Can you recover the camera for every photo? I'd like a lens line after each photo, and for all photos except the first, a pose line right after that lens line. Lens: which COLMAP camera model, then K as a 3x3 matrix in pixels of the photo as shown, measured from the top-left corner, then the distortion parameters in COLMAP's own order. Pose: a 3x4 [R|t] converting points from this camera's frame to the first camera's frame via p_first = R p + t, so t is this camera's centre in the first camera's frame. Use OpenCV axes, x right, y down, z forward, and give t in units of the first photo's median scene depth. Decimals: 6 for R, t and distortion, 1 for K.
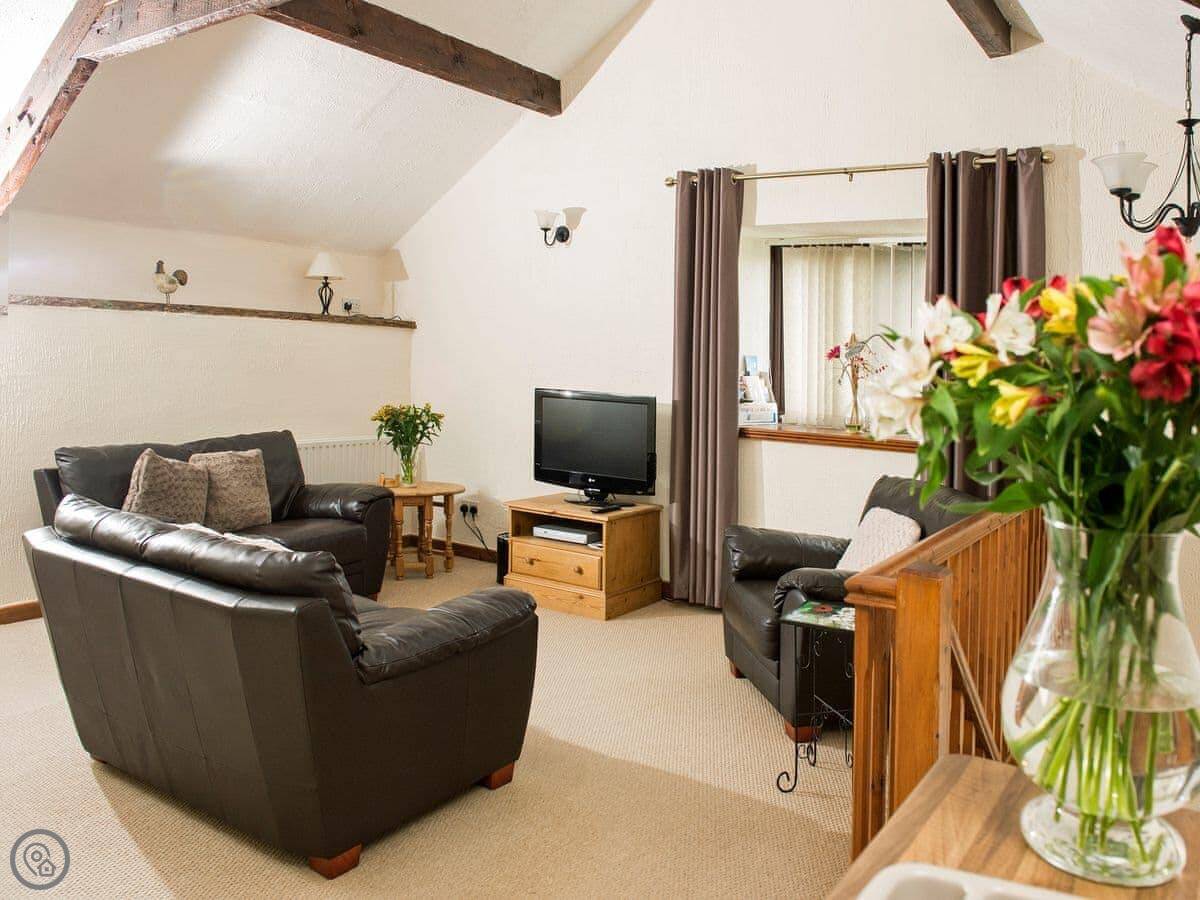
lens RADIAL K [[961.5, 0, 600.0], [0, 961.5, 450.0], [0, 0, 1]] dist [-0.003438, -0.002690]
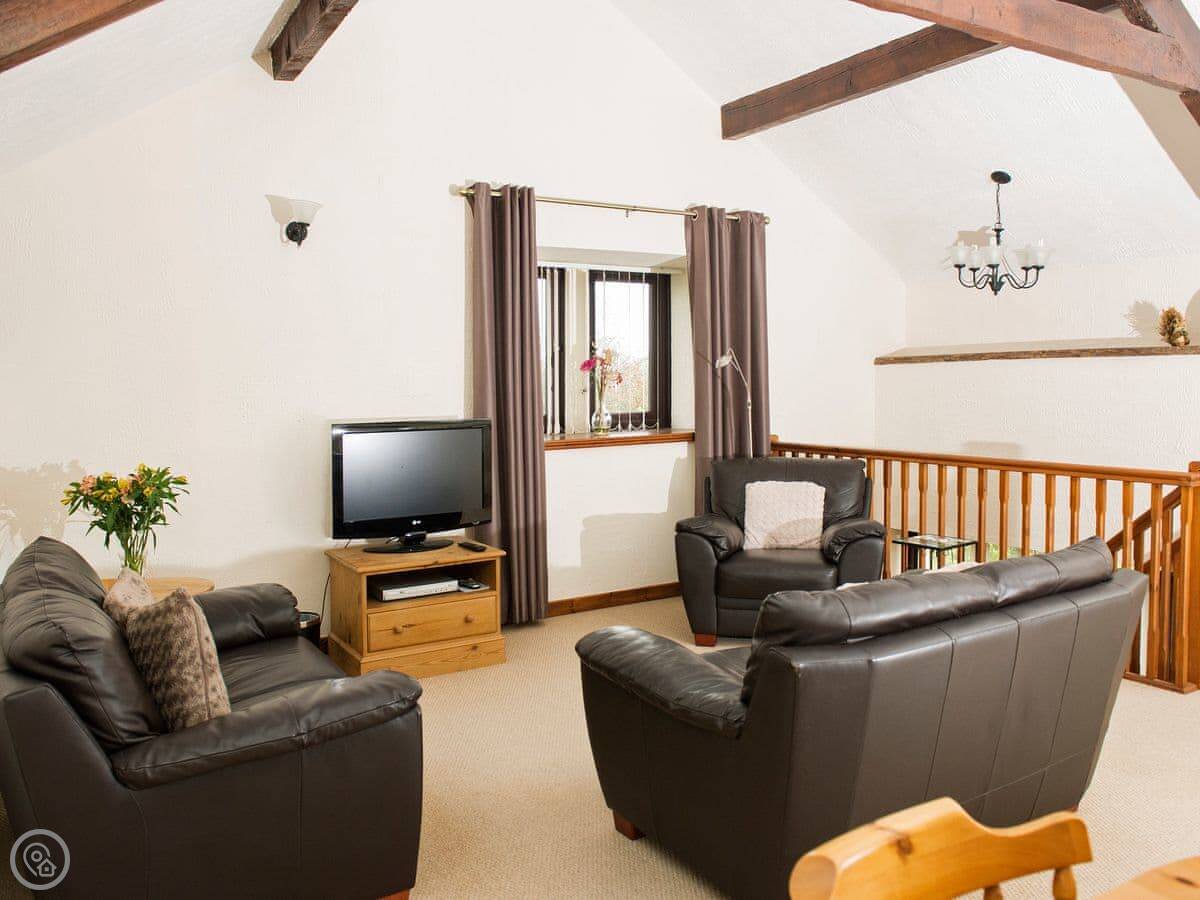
lens RADIAL K [[946.2, 0, 600.0], [0, 946.2, 450.0], [0, 0, 1]] dist [0.001049, 0.000775]
pose [[0.439325, -0.119076, 0.890401, -0.729711], [0.122215, 0.989883, 0.072079, -0.078298], [-0.889976, 0.077154, 0.449433, 0.486437]]
